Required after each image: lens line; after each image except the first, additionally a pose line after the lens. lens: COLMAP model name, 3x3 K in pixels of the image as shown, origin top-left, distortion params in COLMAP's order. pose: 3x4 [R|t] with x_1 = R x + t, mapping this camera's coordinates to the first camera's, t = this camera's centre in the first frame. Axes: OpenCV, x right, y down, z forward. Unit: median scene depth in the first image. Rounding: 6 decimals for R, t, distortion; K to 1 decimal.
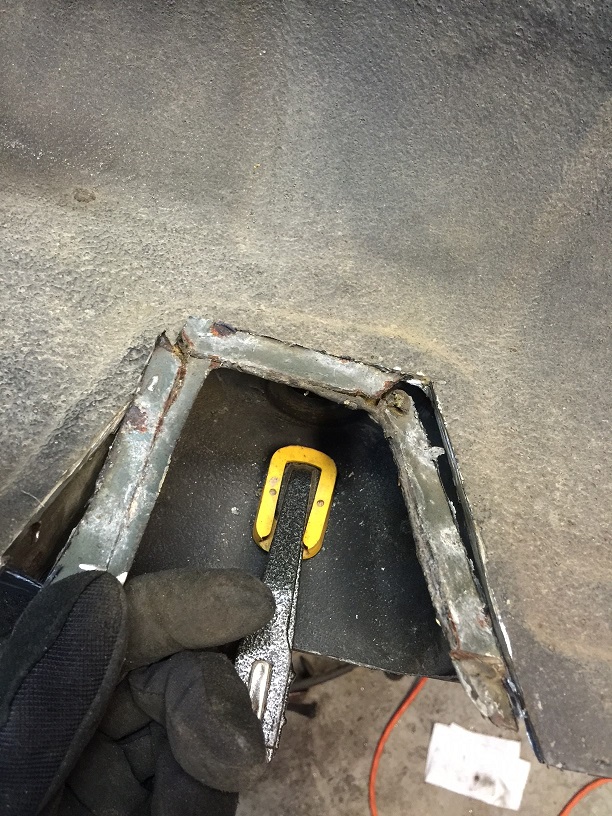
lens RADIAL K [[675.3, 0, 294.3], [0, 675.3, 415.3], [0, 0, 1]] dist [0.085899, -0.154735]
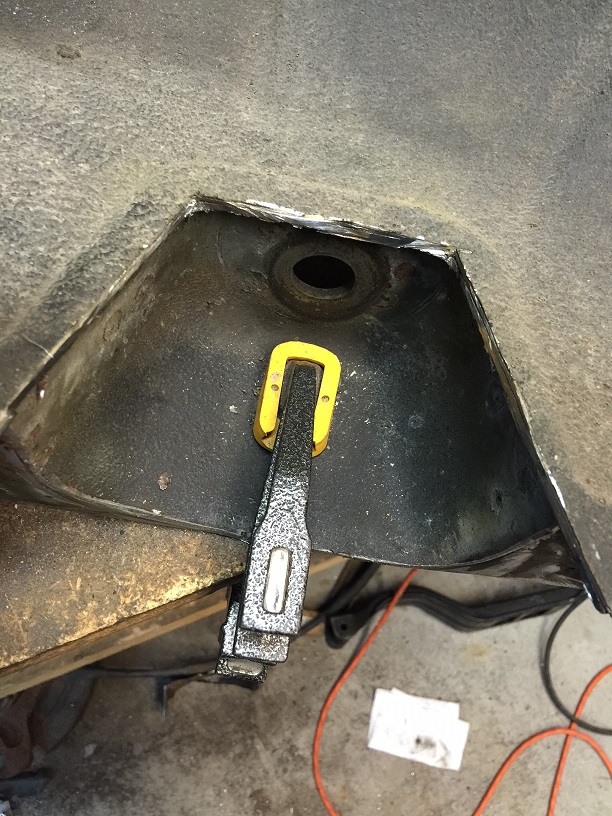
lens RADIAL K [[675.3, 0, 294.3], [0, 675.3, 415.3], [0, 0, 1]] dist [0.085899, -0.154735]
pose [[0.993299, -0.006612, 0.115384, -0.125073], [0.005544, 0.999939, 0.009573, 0.157583], [-0.115440, -0.008869, 0.993275, 0.072216]]
